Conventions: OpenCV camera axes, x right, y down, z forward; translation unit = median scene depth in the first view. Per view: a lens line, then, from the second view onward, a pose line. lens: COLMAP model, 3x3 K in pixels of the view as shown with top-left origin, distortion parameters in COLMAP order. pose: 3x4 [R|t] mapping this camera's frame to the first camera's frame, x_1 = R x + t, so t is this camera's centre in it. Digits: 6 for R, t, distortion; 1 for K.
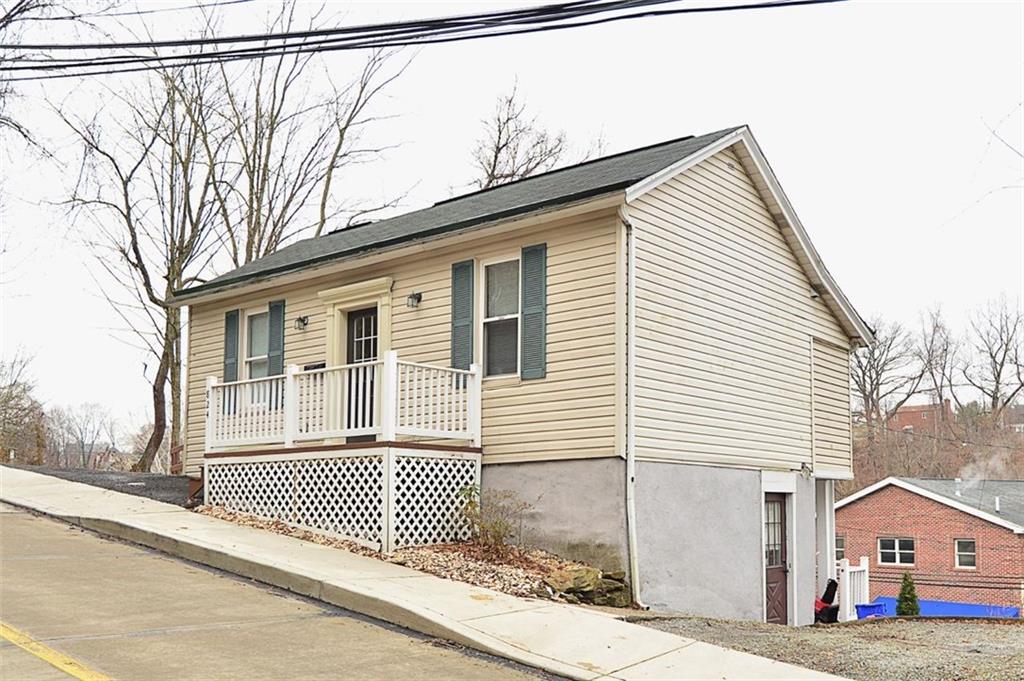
lens RADIAL K [[1035.6, 0, 512.0], [0, 1035.6, 340.5], [0, 0, 1]] dist [0.000351, 0.003155]
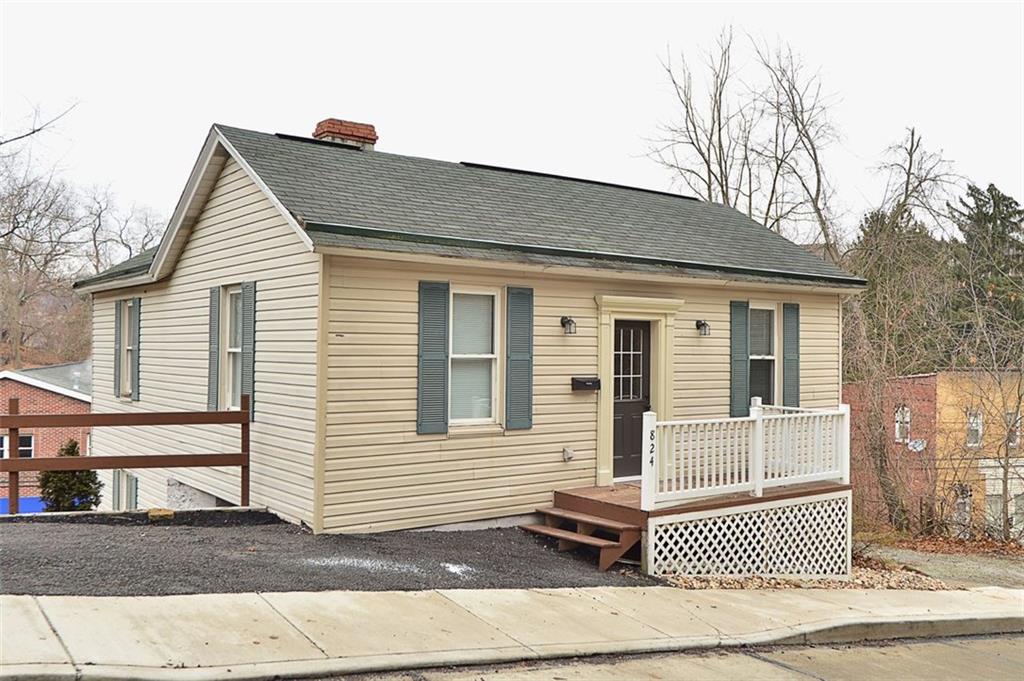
lens RADIAL K [[904.4, 0, 512.0], [0, 904.4, 340.5], [0, 0, 1]] dist [-0.007067, -0.004017]
pose [[0.244226, 0.013628, 0.969623, -0.995297], [-0.175054, 0.984094, 0.030261, -0.021061], [-0.953787, -0.177126, 0.242727, 0.965067]]
